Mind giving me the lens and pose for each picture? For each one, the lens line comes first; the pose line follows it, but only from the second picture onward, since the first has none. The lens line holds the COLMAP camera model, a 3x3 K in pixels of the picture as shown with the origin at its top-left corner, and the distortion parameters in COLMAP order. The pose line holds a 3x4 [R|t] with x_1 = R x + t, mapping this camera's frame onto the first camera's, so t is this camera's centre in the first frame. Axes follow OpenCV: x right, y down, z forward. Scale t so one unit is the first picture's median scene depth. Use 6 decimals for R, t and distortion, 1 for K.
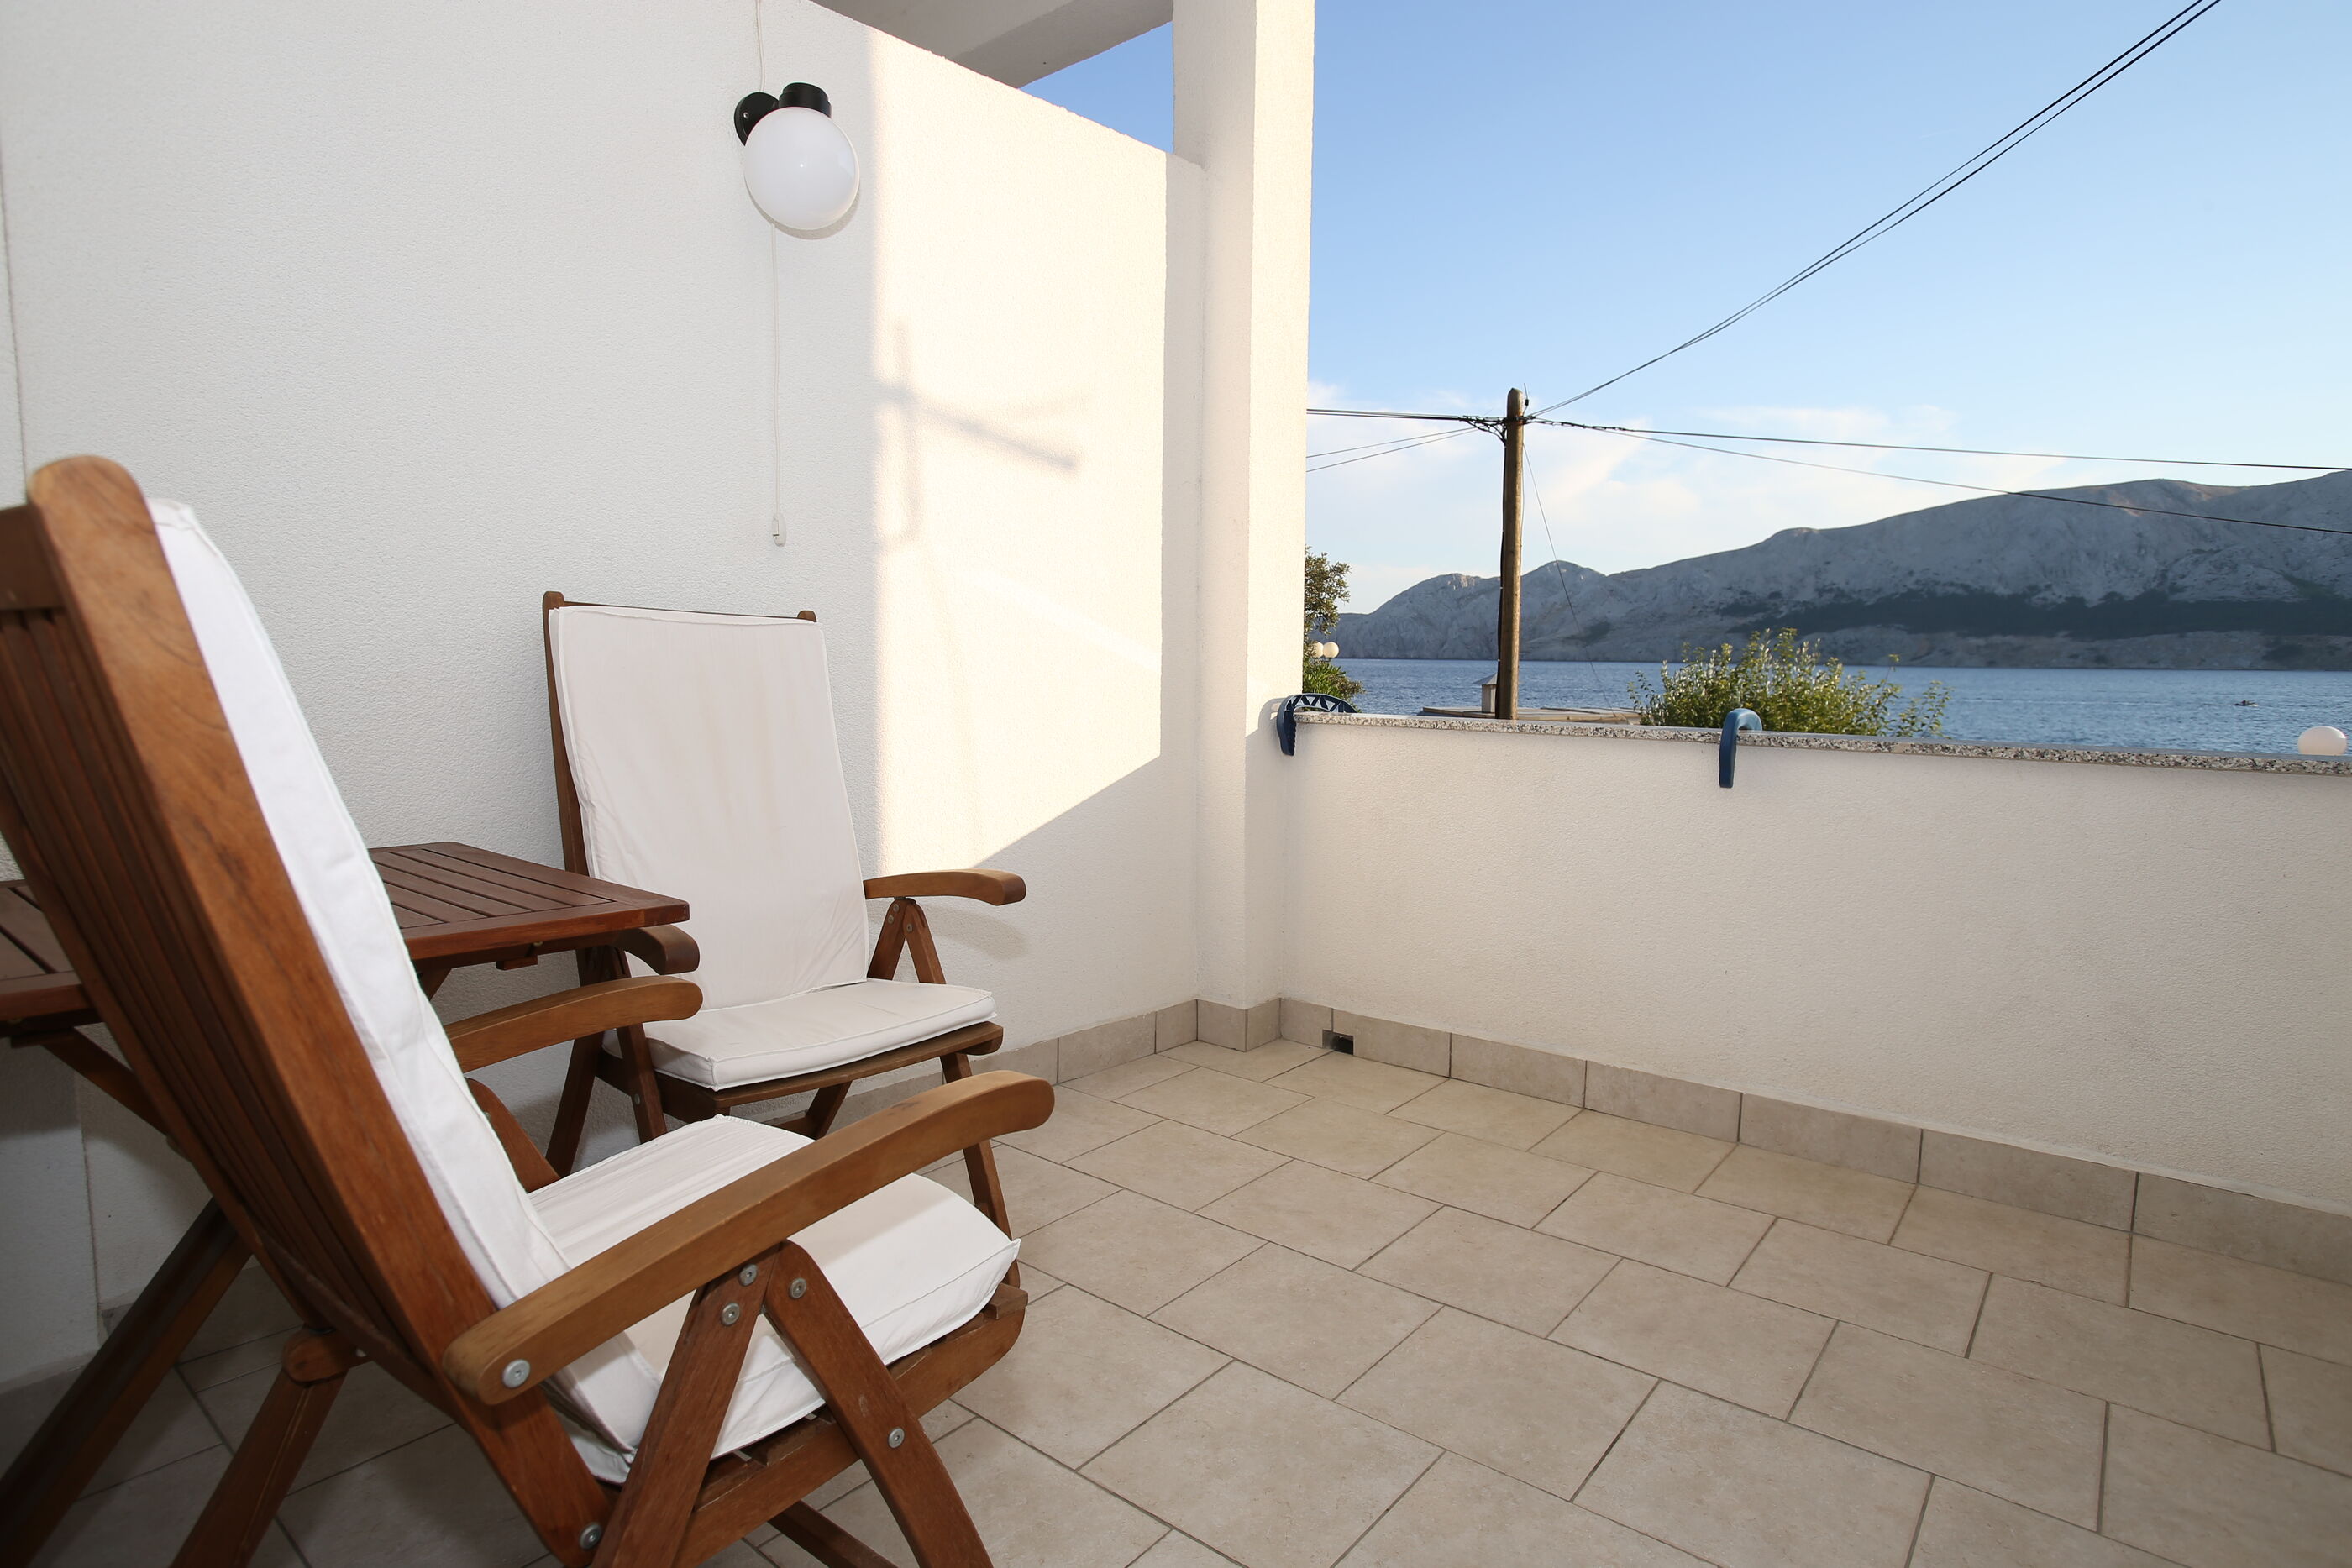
lens RADIAL K [[1243.6, 0, 1176.0], [0, 1243.6, 784.0], [0, 0, 1]] dist [-0.069568, 0.039411]
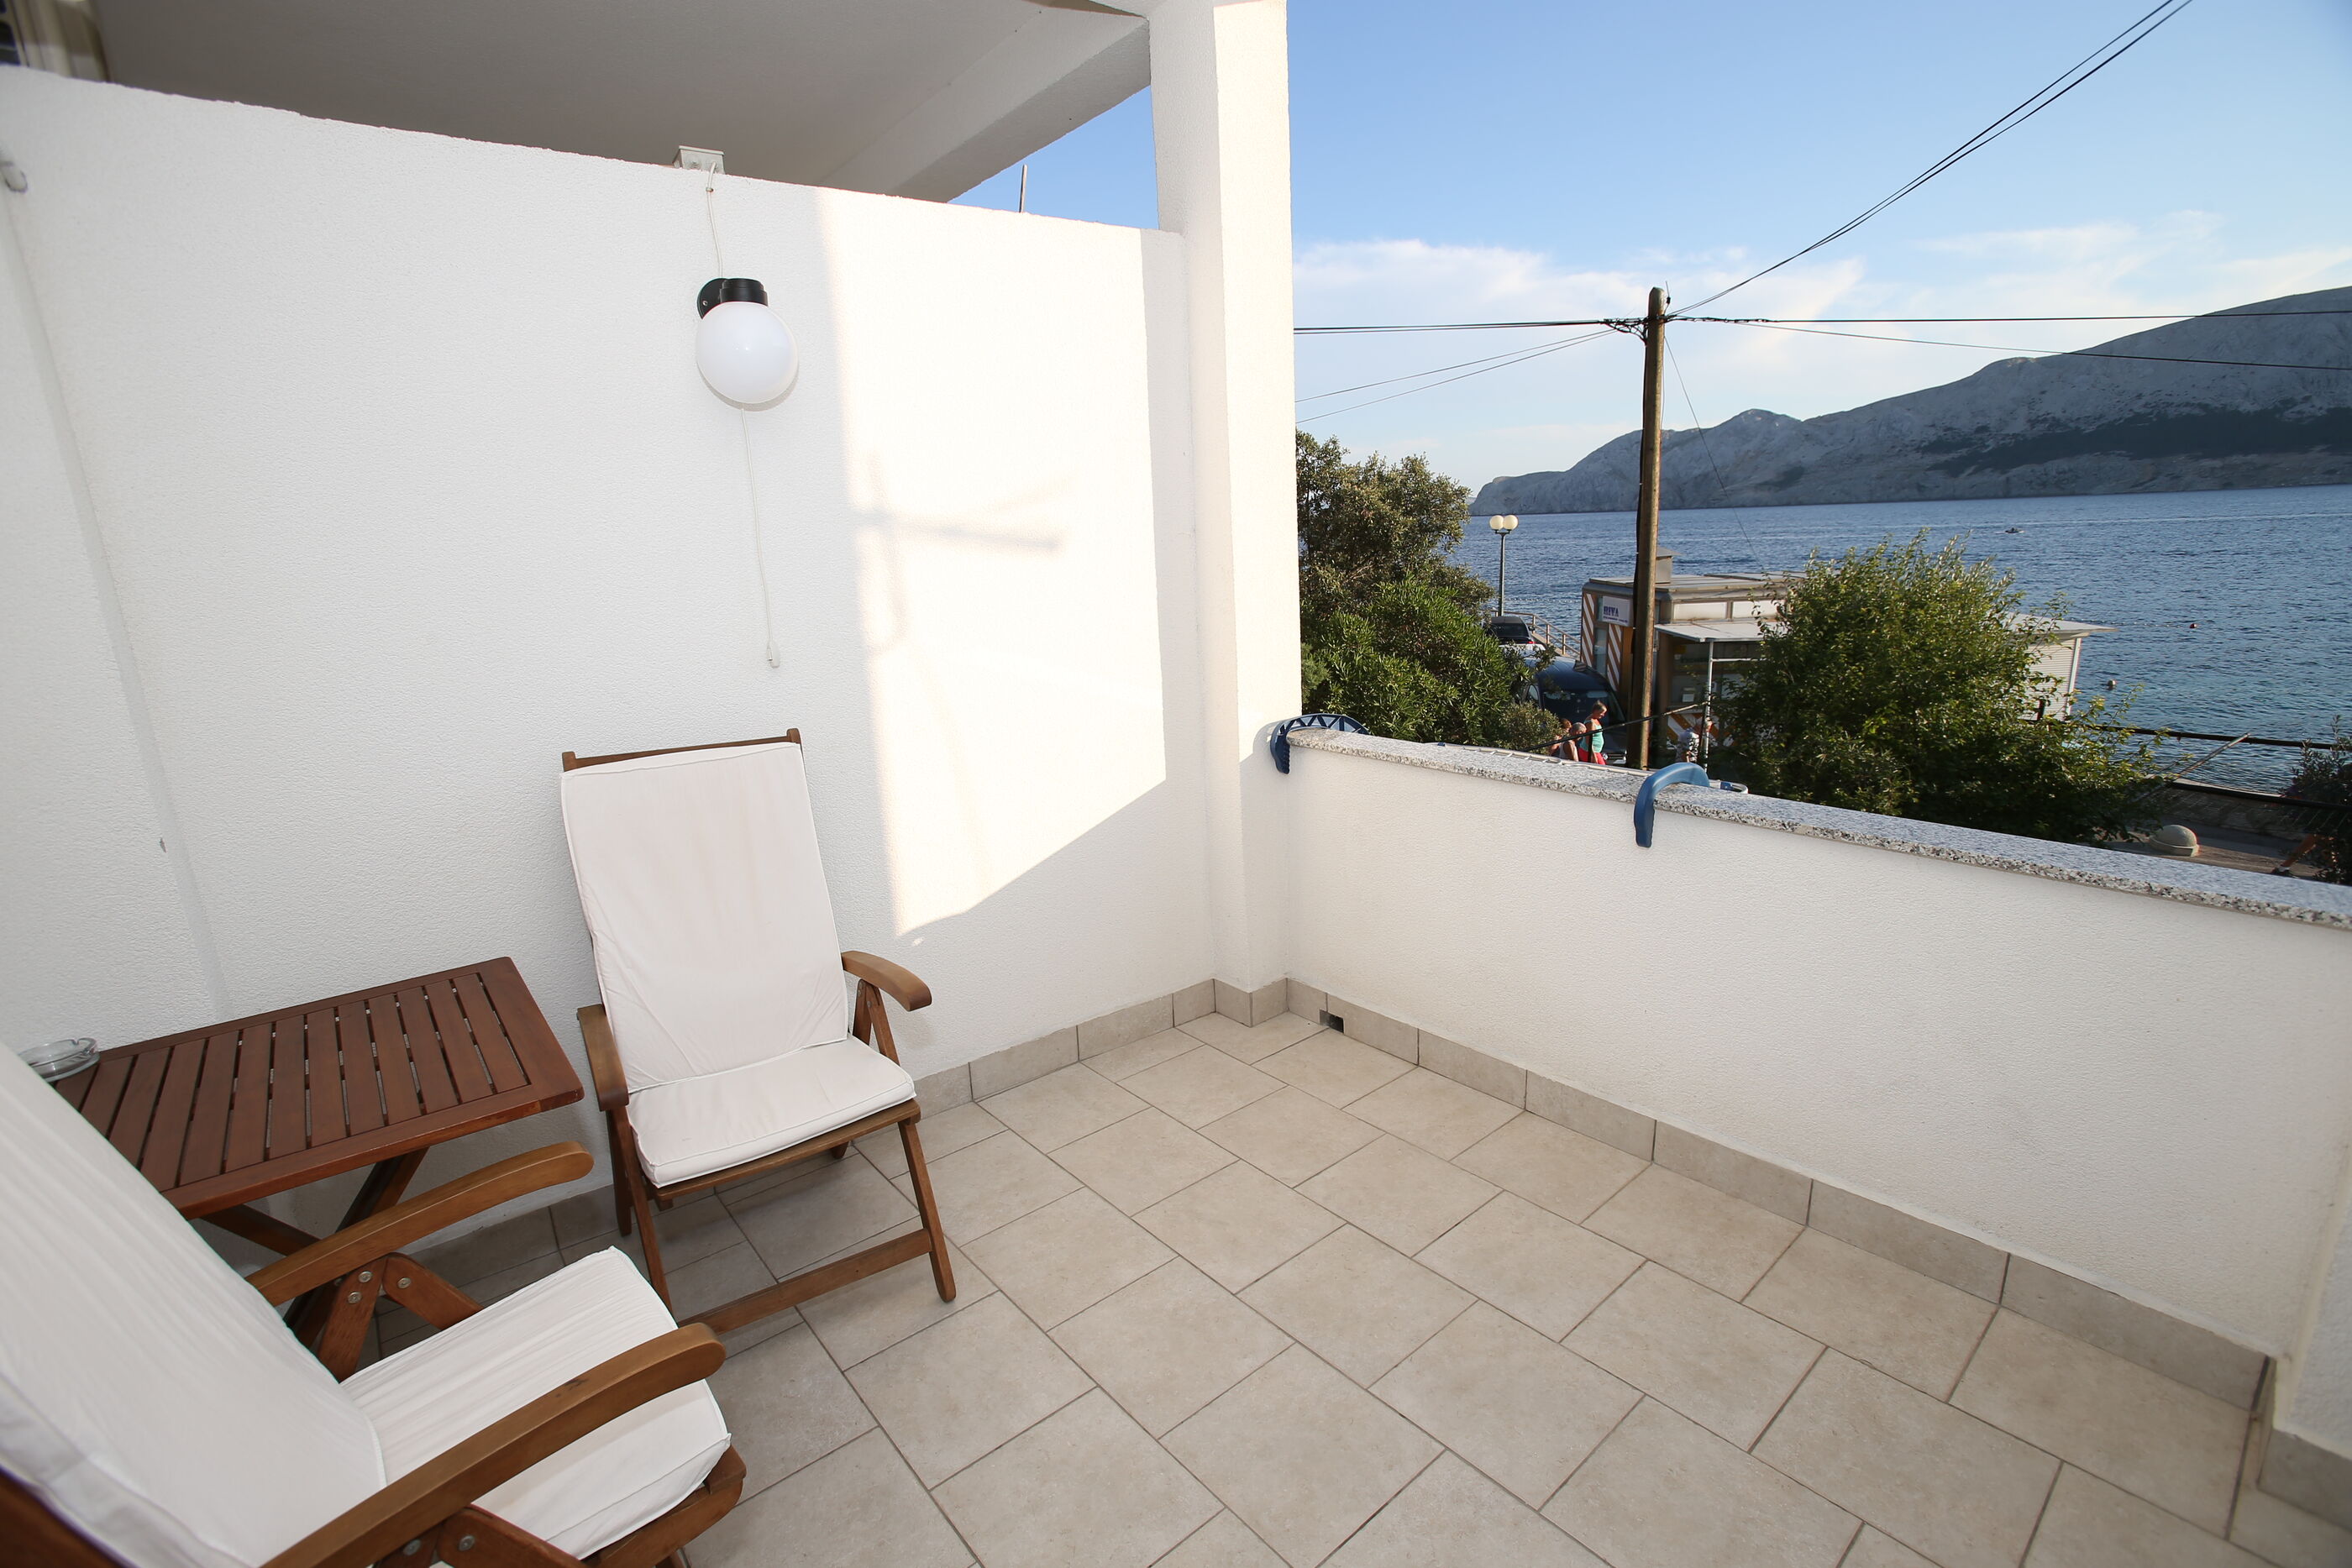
lens RADIAL K [[1068.4, 0, 1176.0], [0, 1068.4, 784.0], [0, 0, 1]] dist [-0.074499, 0.030668]
pose [[0.980330, -0.007876, -0.197208, 0.228208], [0.034764, 0.990472, 0.133255, -0.179473], [0.194279, -0.137489, 0.971263, 0.055904]]
